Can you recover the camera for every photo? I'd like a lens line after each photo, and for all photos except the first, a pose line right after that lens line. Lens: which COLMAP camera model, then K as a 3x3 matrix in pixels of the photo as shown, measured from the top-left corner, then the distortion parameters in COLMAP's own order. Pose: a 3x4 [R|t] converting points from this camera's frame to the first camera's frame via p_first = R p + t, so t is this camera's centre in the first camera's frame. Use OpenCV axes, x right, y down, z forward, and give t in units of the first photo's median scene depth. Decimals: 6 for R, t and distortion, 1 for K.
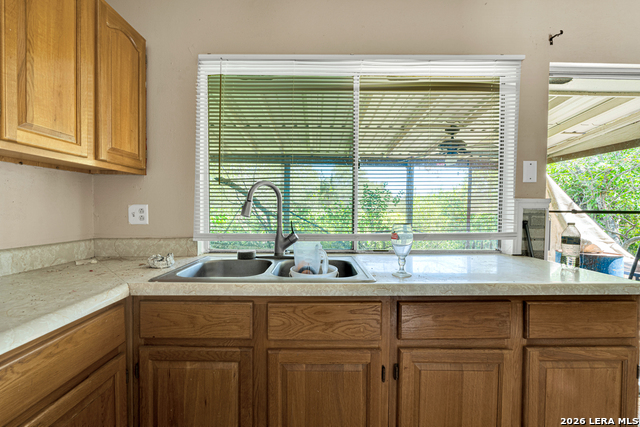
lens RADIAL K [[277.1, 0, 319.7], [0, 277.1, 214.4], [0, 0, 1]] dist [-0.012771, -0.000392]
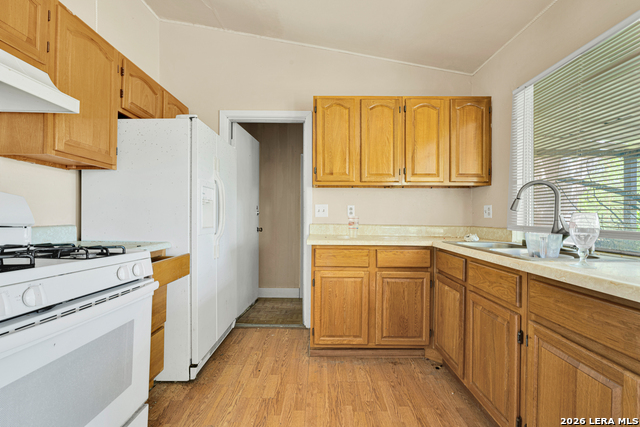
lens RADIAL K [[277.1, 0, 320.2], [0, 277.1, 214.1], [0, 0, 1]] dist [-0.012771, -0.000392]
pose [[-0.001793, -0.006208, -0.999979, 0.940481], [-0.028980, 0.999561, -0.006154, 0.054204], [0.999578, 0.028969, -0.001972, 0.082358]]
